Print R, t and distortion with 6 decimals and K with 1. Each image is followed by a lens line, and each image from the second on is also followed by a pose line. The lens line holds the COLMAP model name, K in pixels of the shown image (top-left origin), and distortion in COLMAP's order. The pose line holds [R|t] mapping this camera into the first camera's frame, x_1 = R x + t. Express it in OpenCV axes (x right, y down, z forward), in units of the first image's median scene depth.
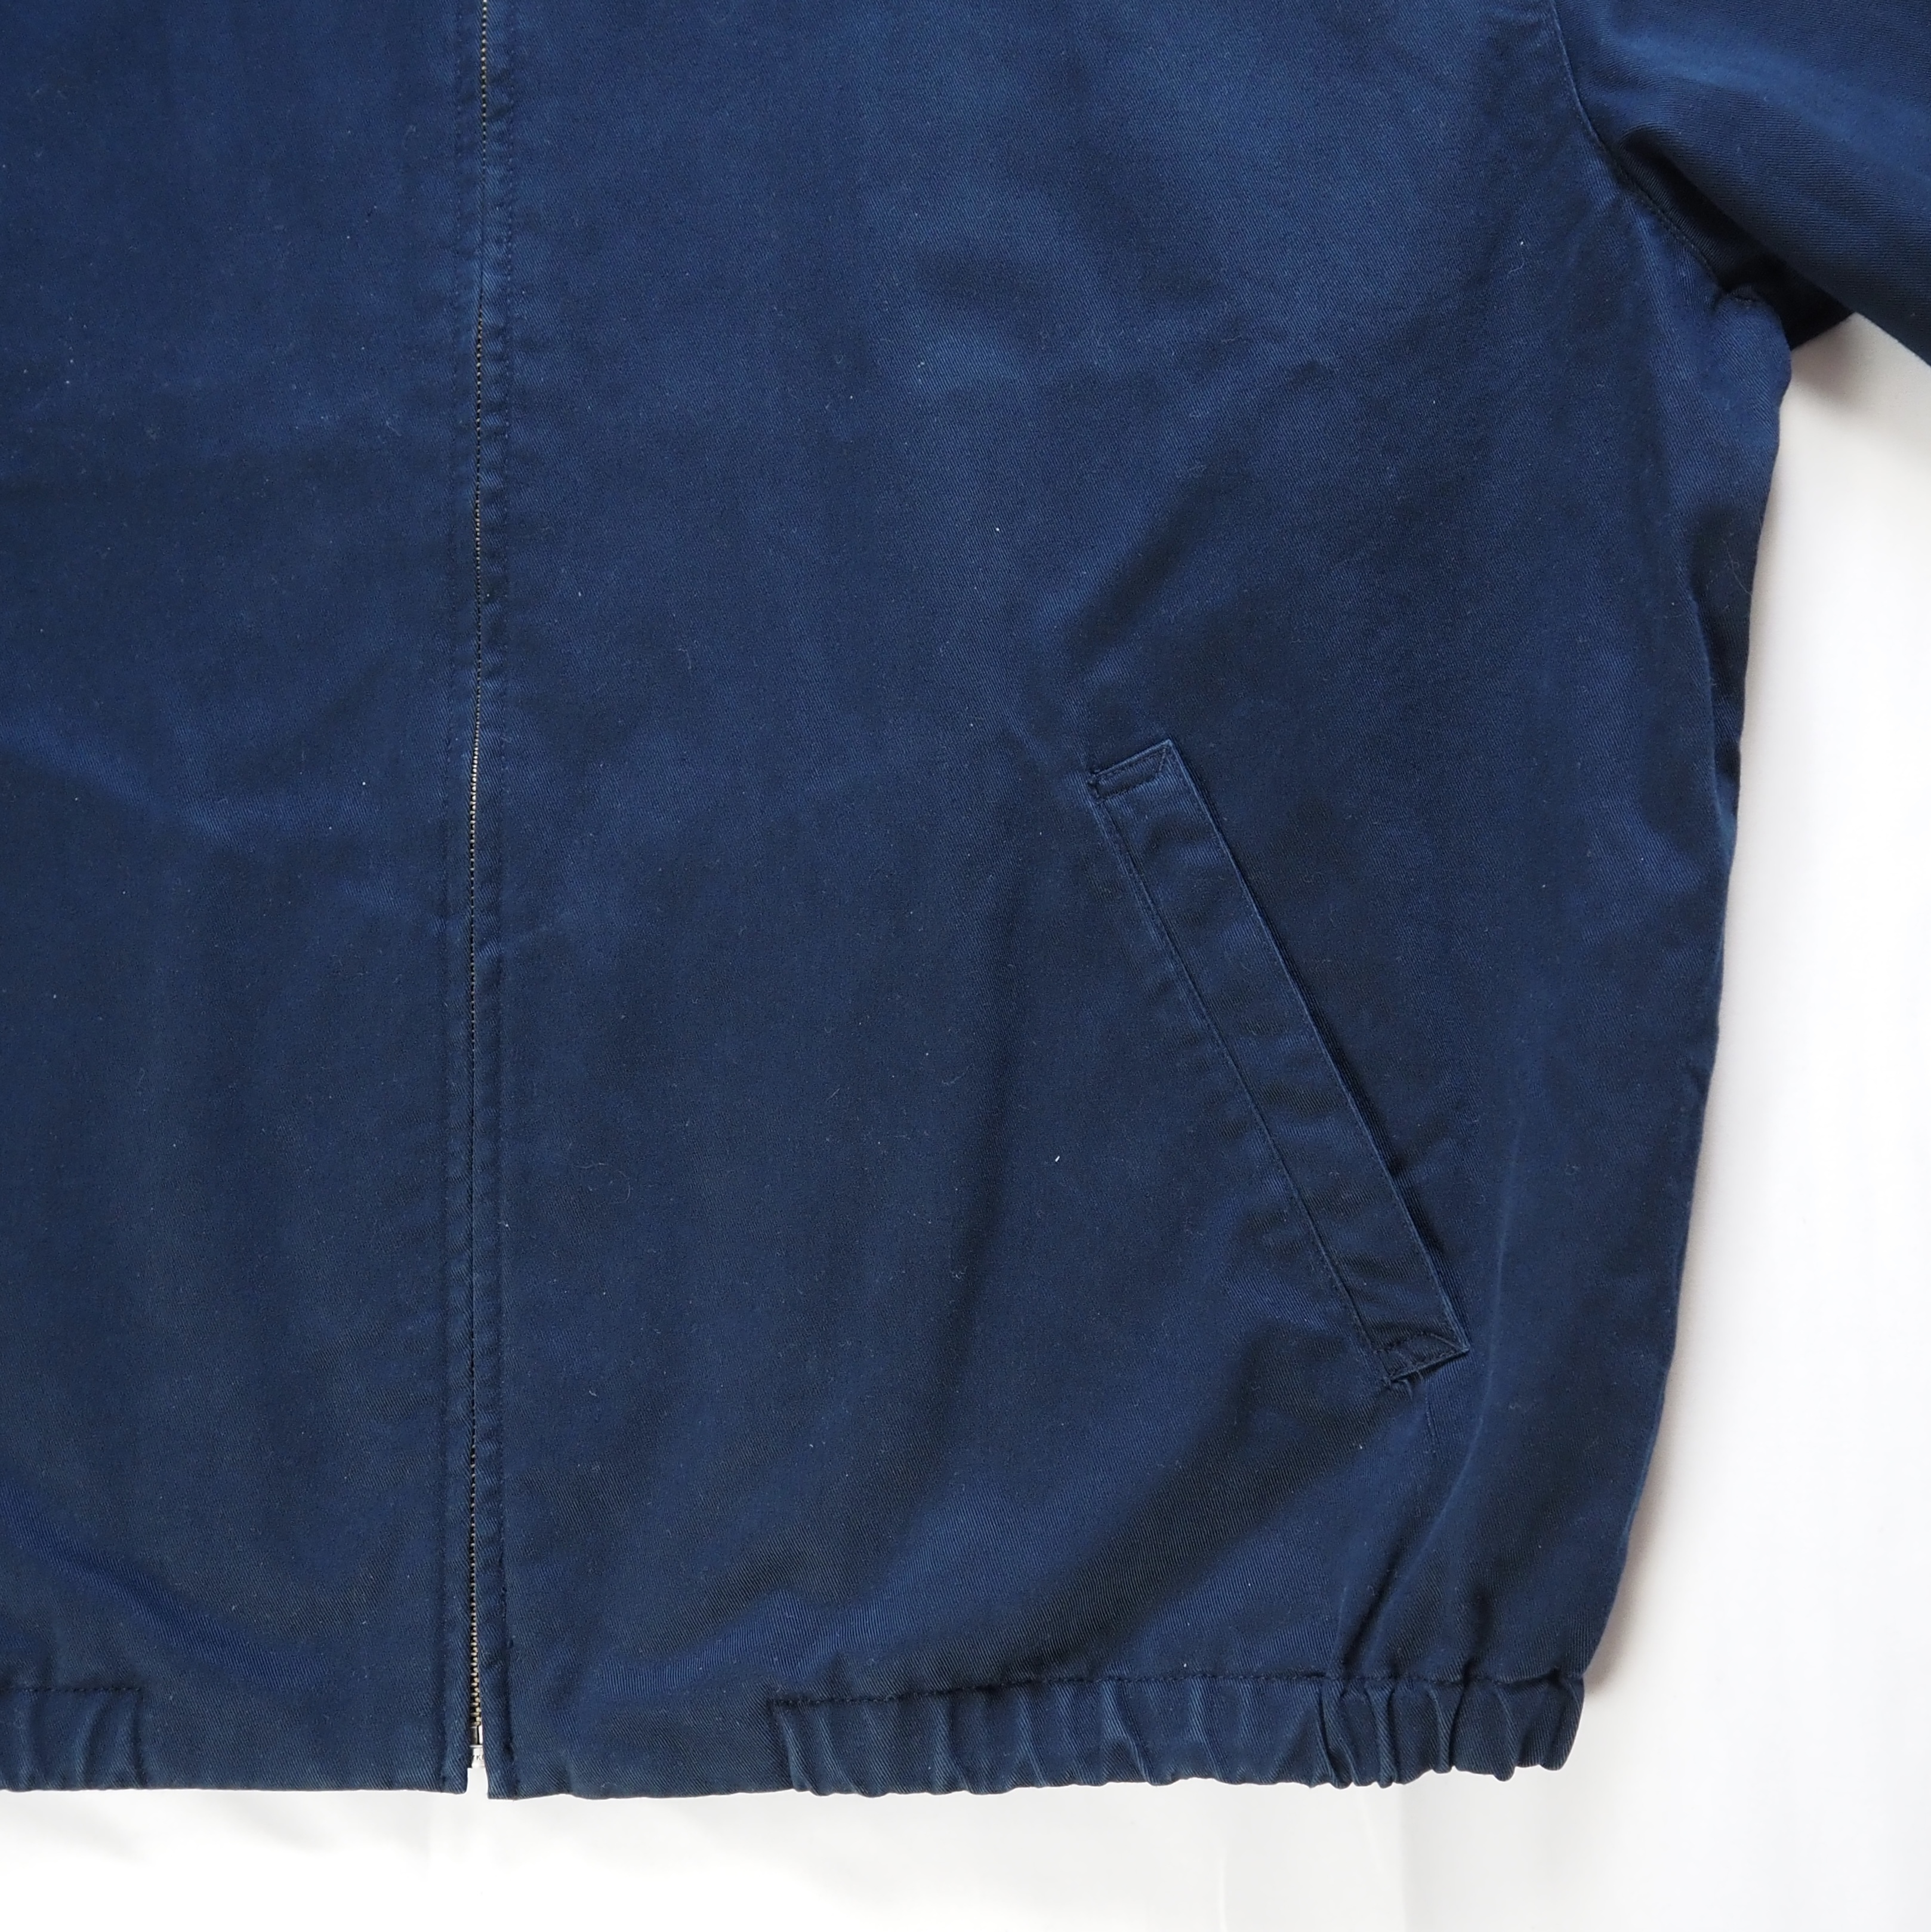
lens RADIAL K [[2360.1, 0, 960.4], [0, 2360.1, 912.7], [0, 0, 1]] dist [-0.036851, -0.005350]
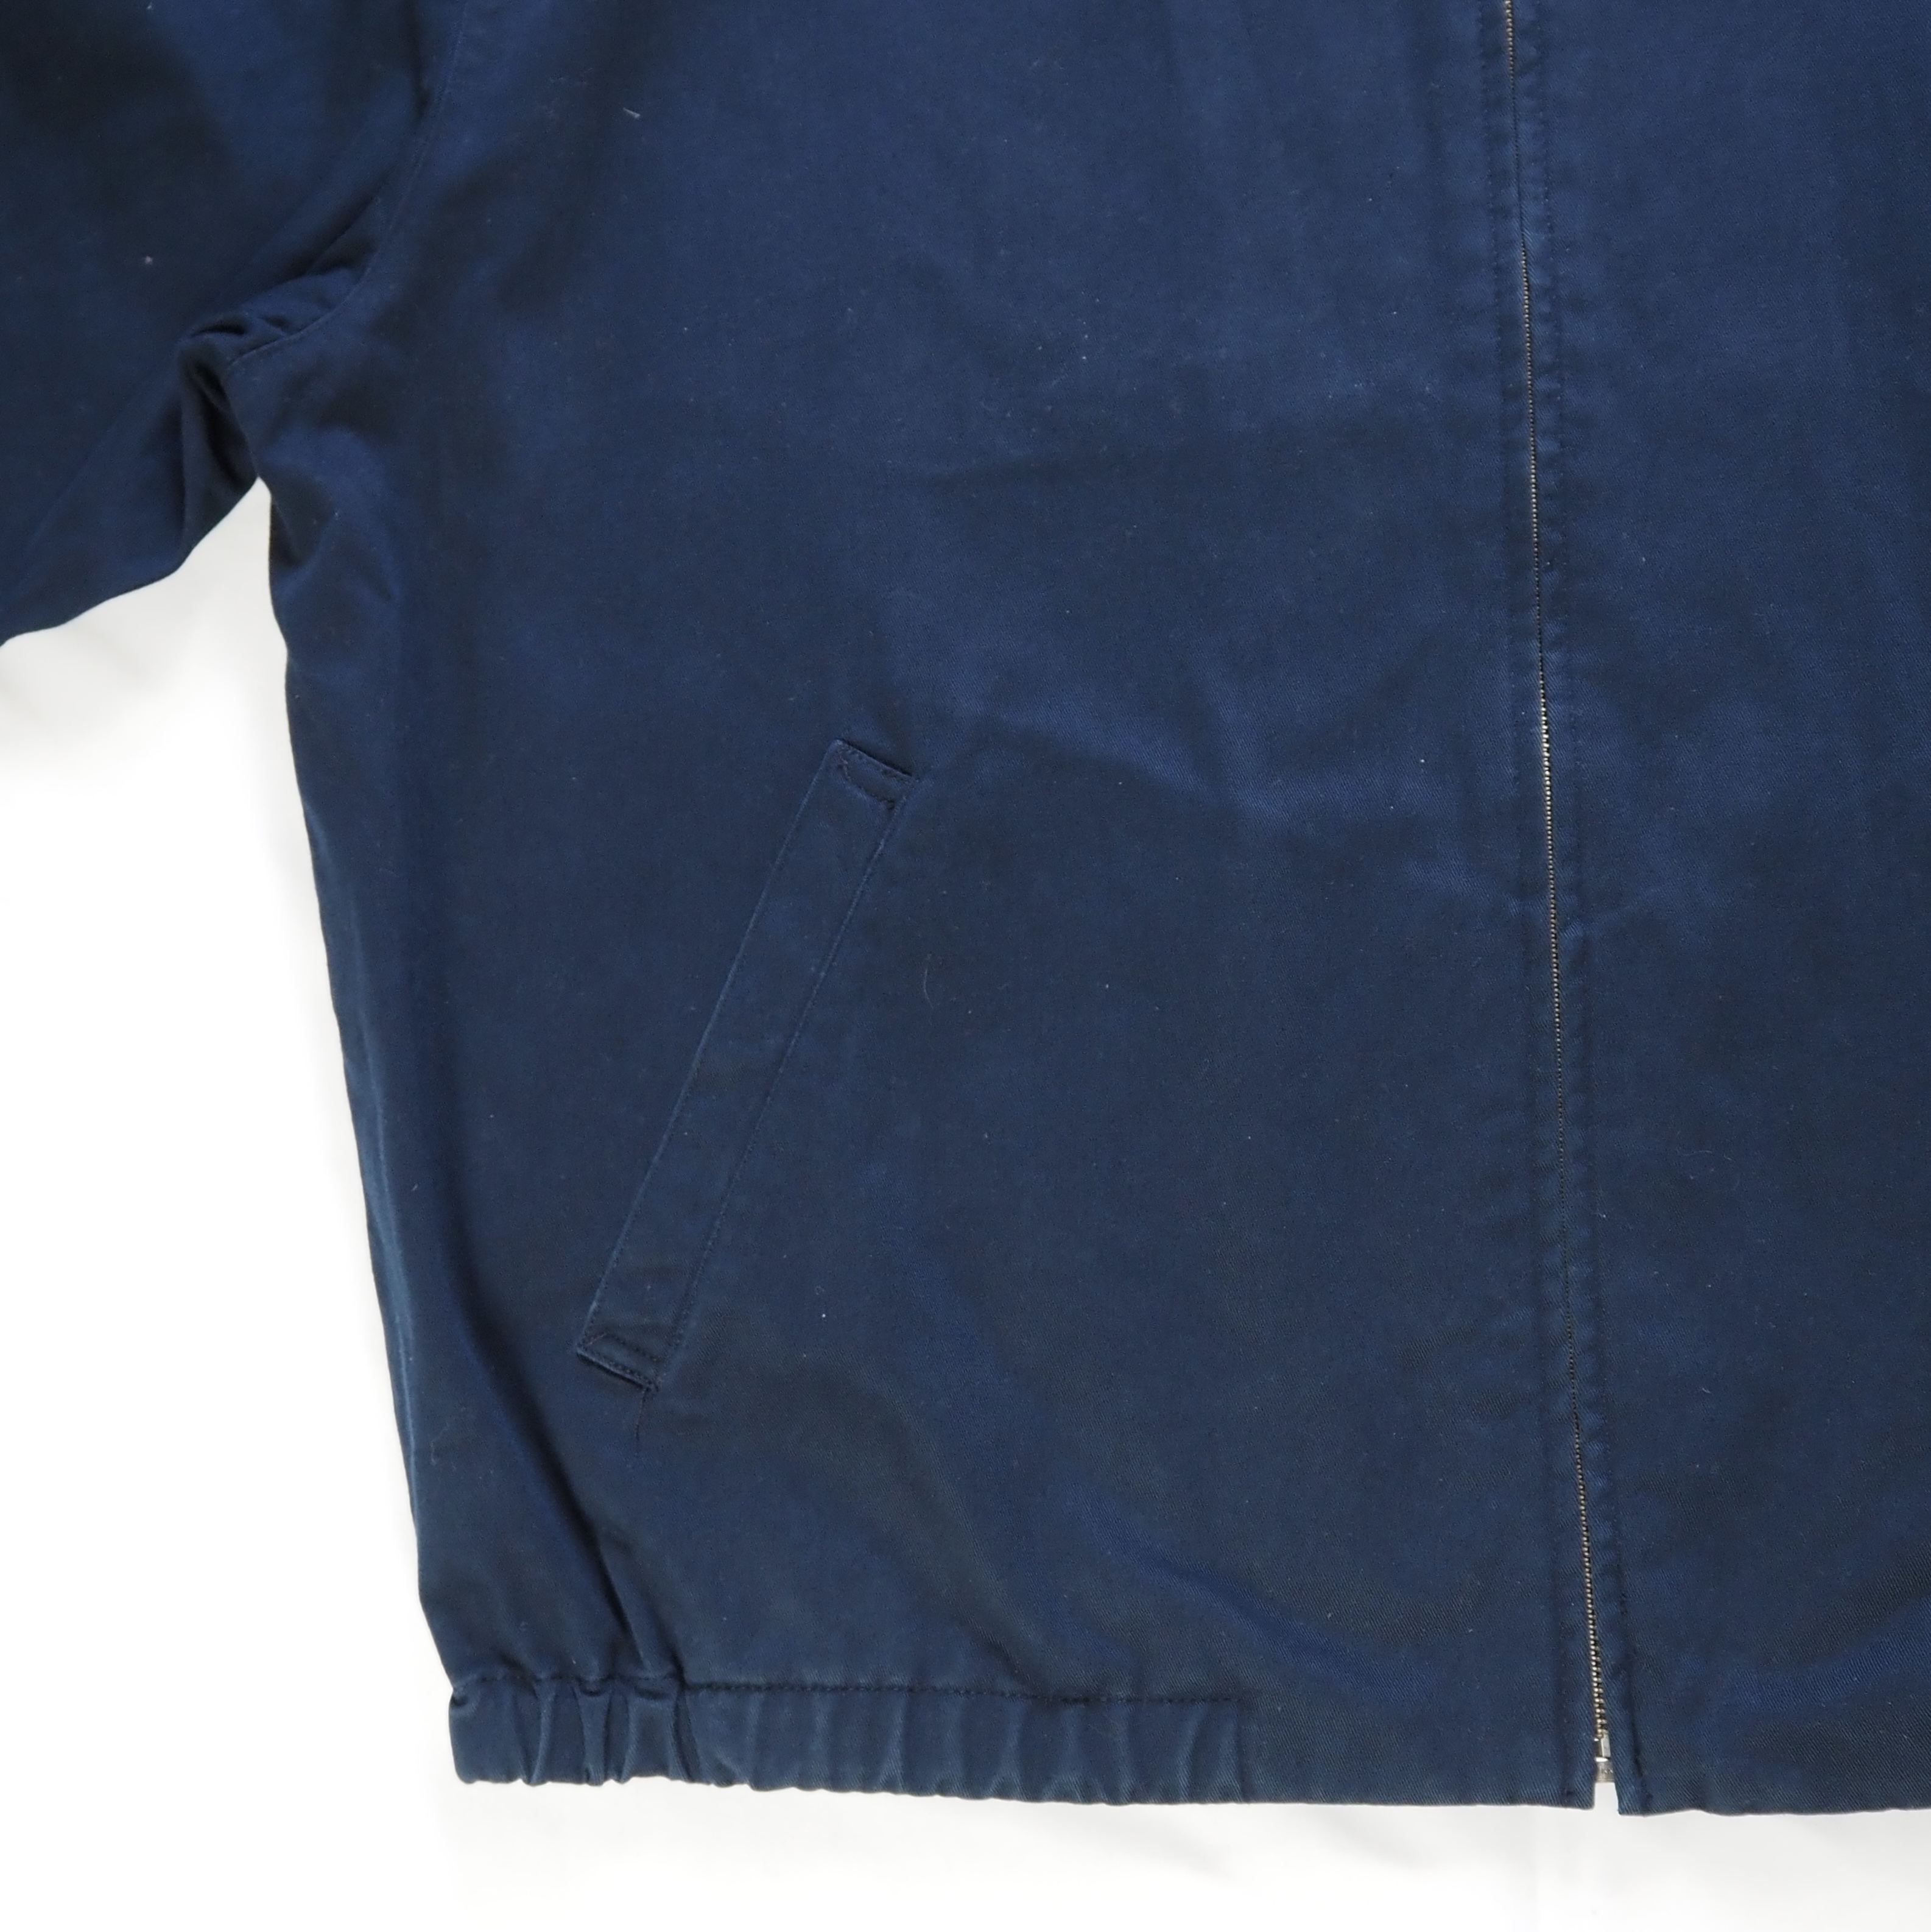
lens RADIAL K [[2360.1, 0, 960.4], [0, 2360.1, 912.7], [0, 0, 1]] dist [-0.036851, -0.005350]
pose [[0.995871, -0.017000, -0.089175, -0.364747], [0.016402, 0.999838, -0.007442, 0.011664], [0.089287, 0.005949, 0.995988, 0.020202]]
